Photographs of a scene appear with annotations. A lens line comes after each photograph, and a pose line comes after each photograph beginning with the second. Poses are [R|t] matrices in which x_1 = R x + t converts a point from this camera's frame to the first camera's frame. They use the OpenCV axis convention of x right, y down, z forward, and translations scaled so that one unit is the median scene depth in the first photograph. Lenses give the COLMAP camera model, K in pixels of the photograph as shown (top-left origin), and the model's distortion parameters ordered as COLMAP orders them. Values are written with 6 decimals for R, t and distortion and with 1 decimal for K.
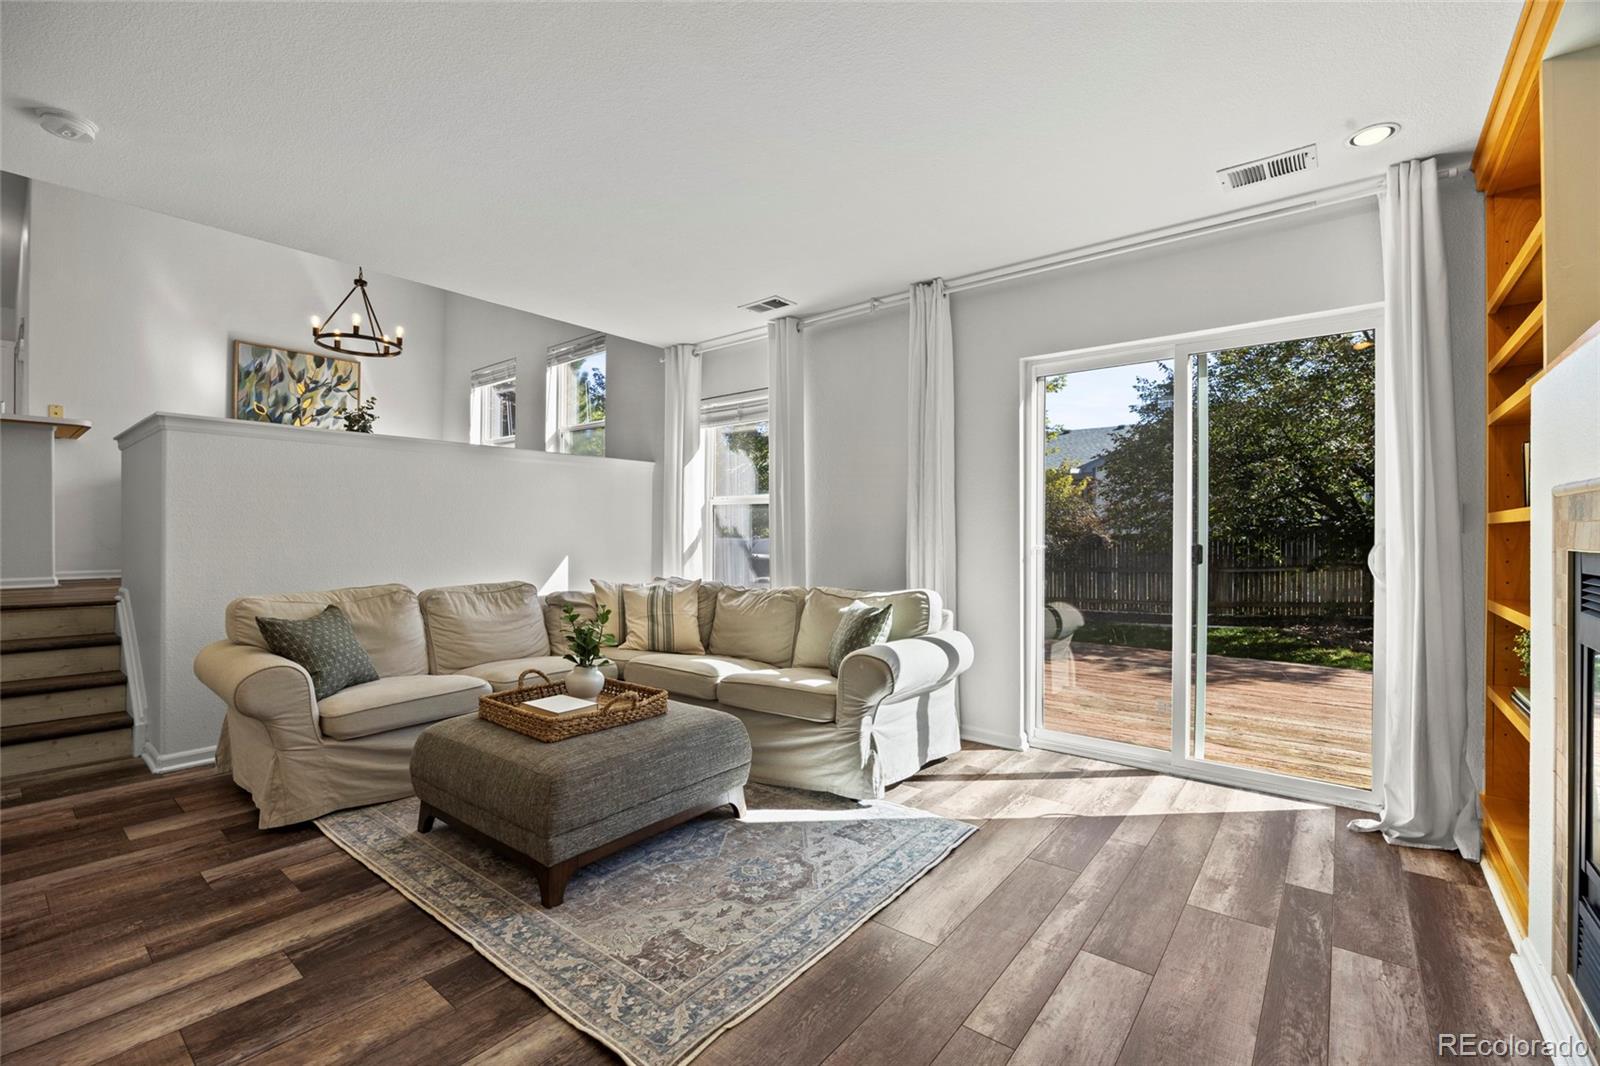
lens RADIAL K [[680.5, 0, 806.8], [0, 680.5, 534.5], [0, 0, 1]] dist [-0.019807, 0.000256]
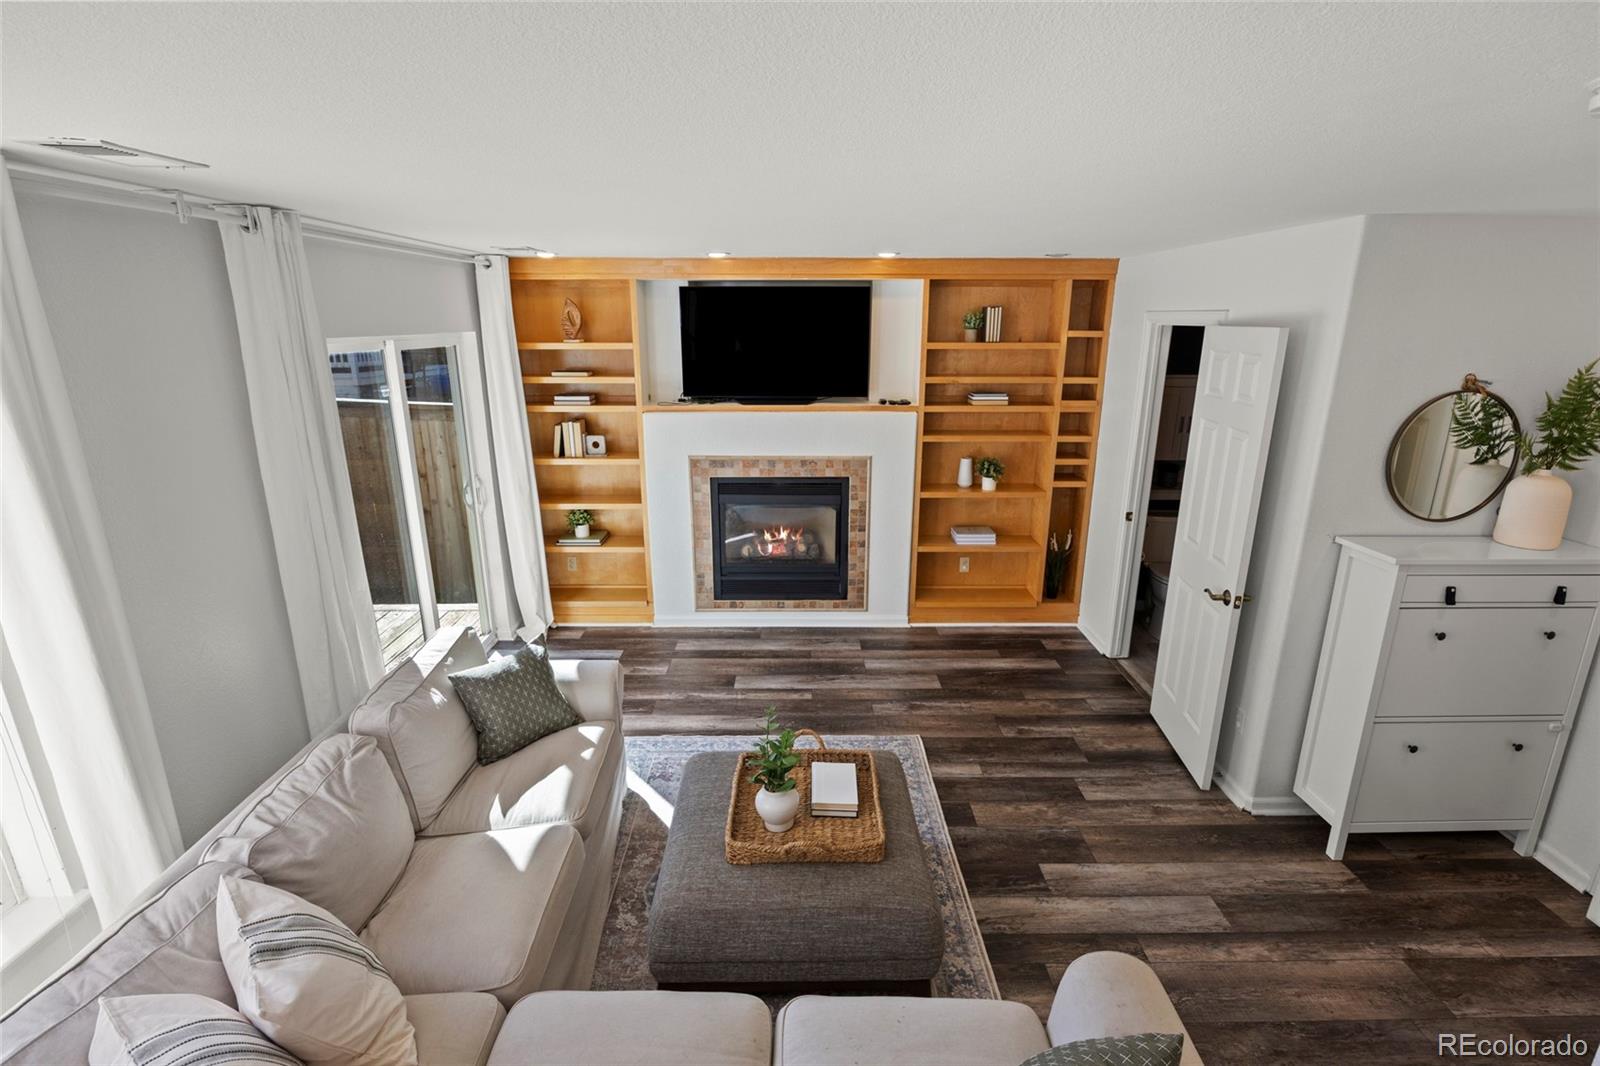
lens RADIAL K [[748.9, 0, 790.2], [0, 748.9, 530.4], [0, 0, 1]] dist [-0.000996, -0.000044]
pose [[-0.610905, -0.219060, 0.760794, -1.457467], [0.001867, 0.960557, 0.278078, -0.563583], [-0.791702, 0.171300, -0.586400, 2.200041]]
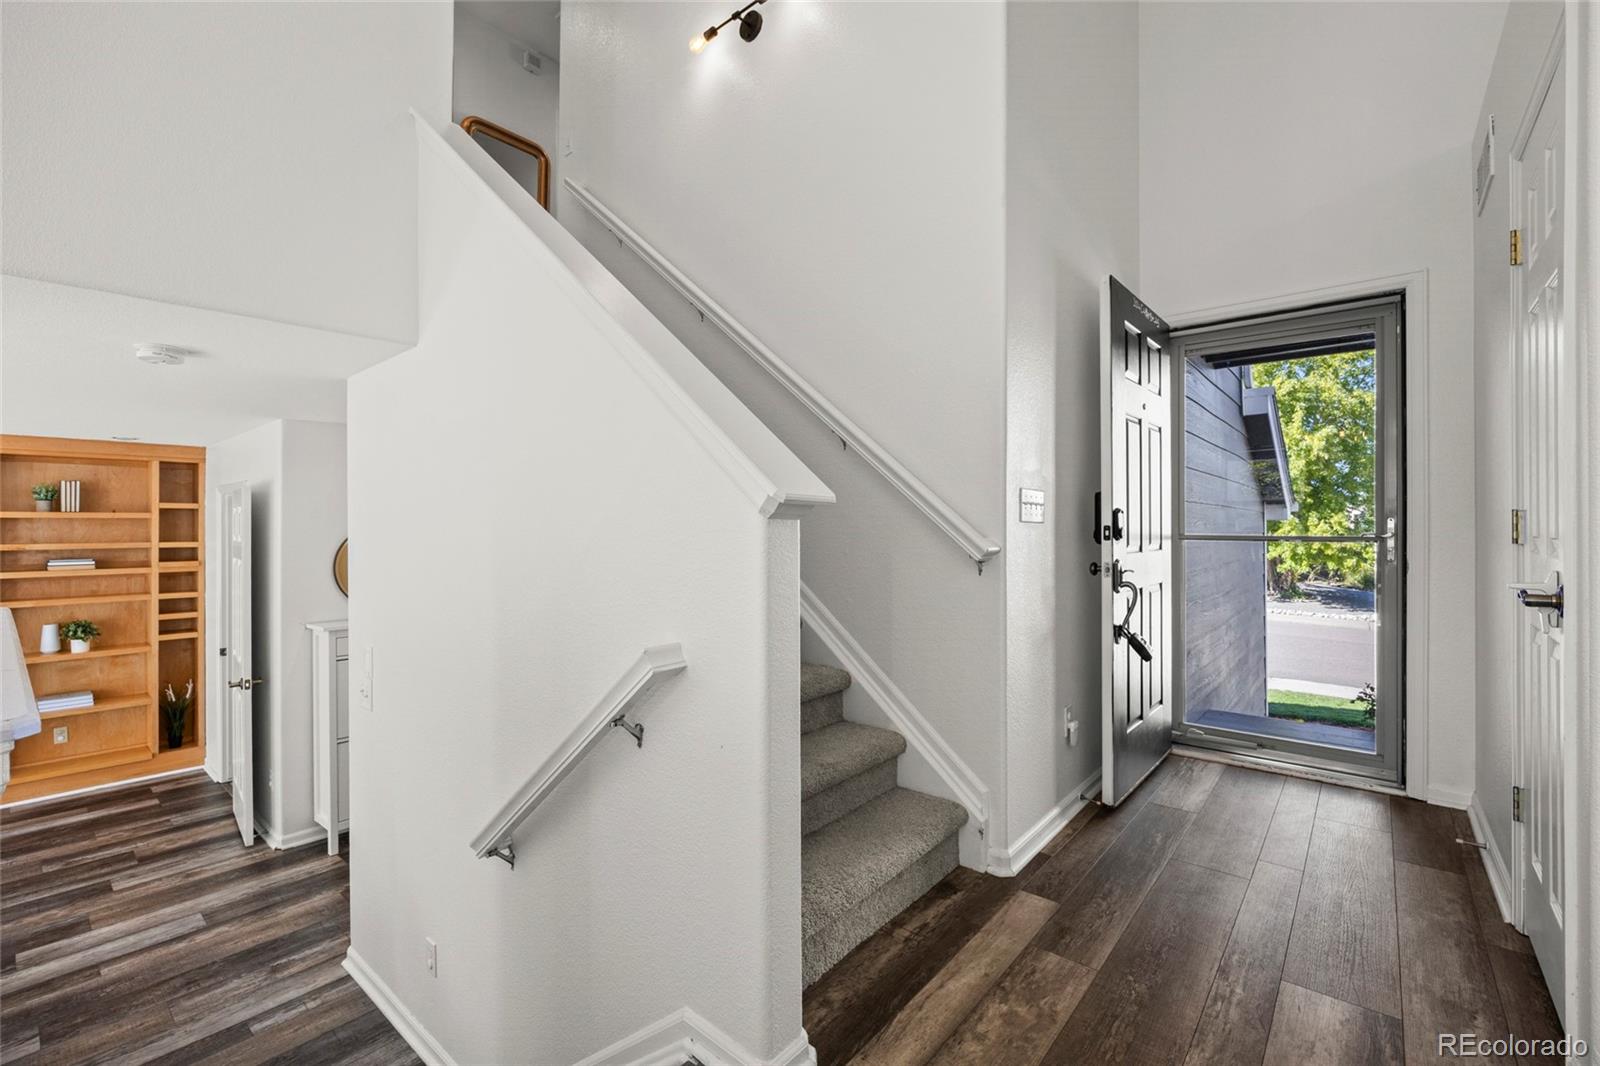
lens RADIAL K [[696.1, 0, 798.2], [0, 696.1, 525.0], [0, 0, 1]] dist [-0.011277, -0.000117]
pose [[-0.999125, -0.001236, 0.041796, -2.617699], [-0.001342, 0.999996, -0.002511, -0.409851], [-0.041792, -0.002565, -0.999123, 2.463008]]
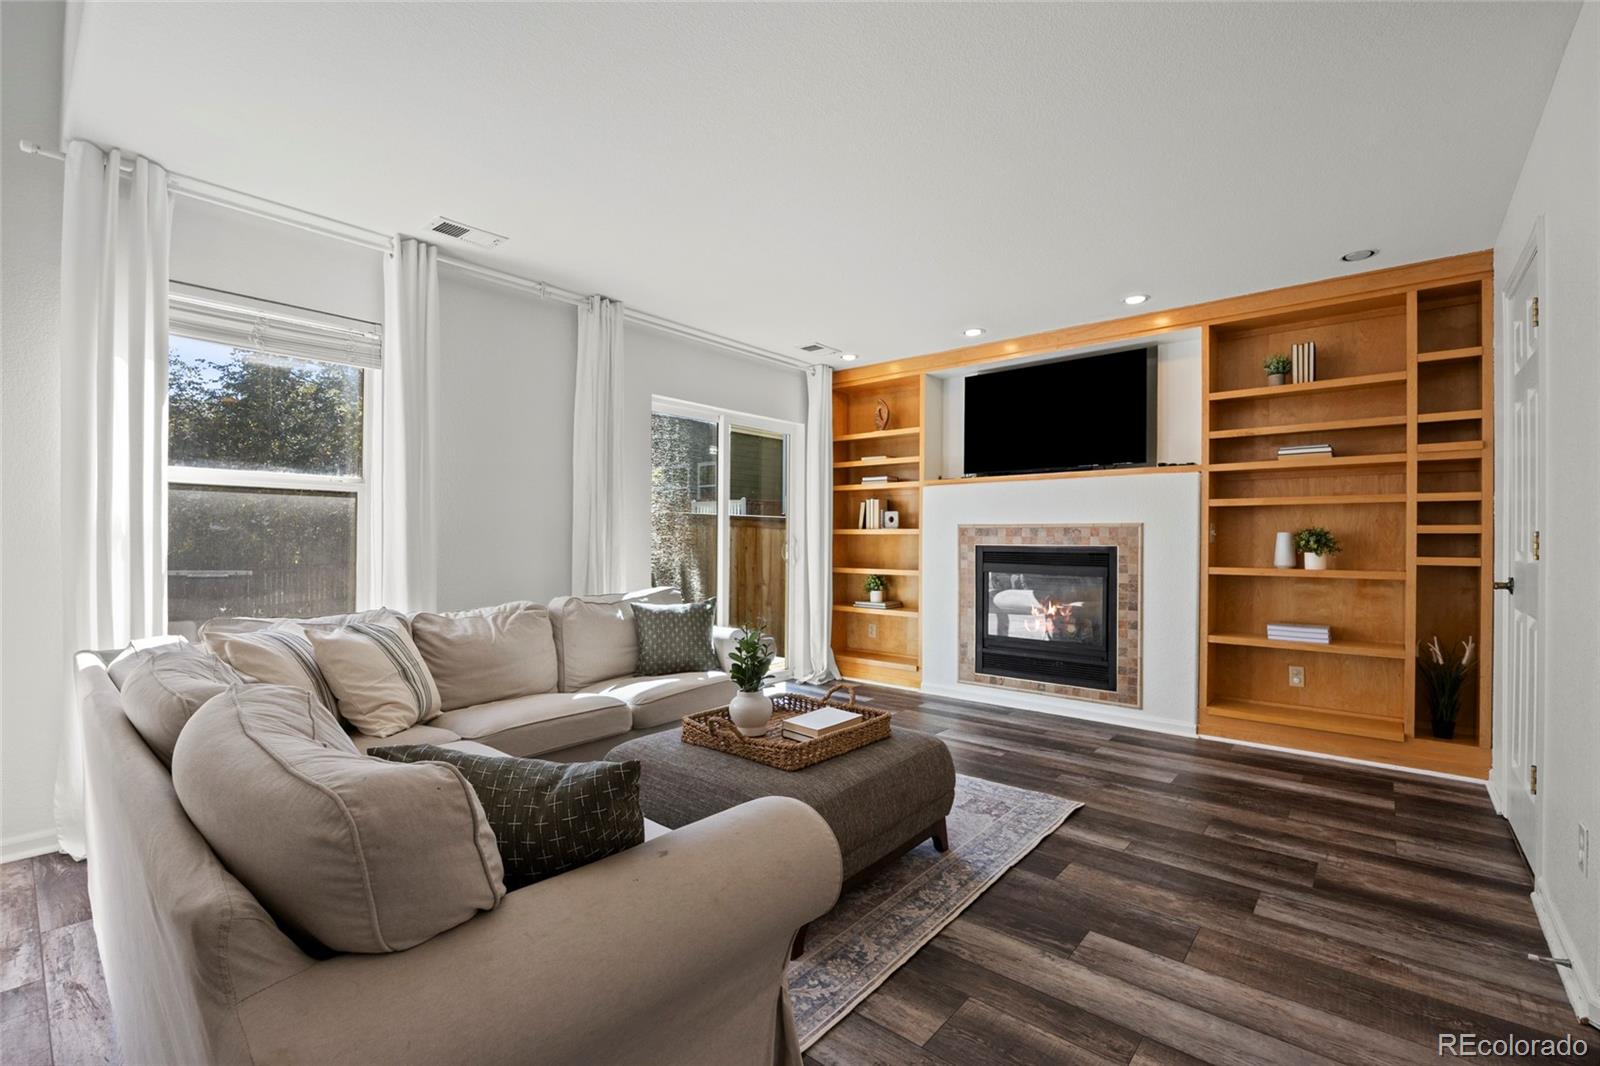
lens RADIAL K [[690.4, 0, 800.9], [0, 690.4, 537.8], [0, 0, 1]] dist [-0.011576, 0.000135]
pose [[0.043429, 0.000421, 0.999056, -1.790804], [-0.005481, 0.999985, -0.000183, -0.005908], [-0.999041, -0.005468, 0.043431, 1.327919]]
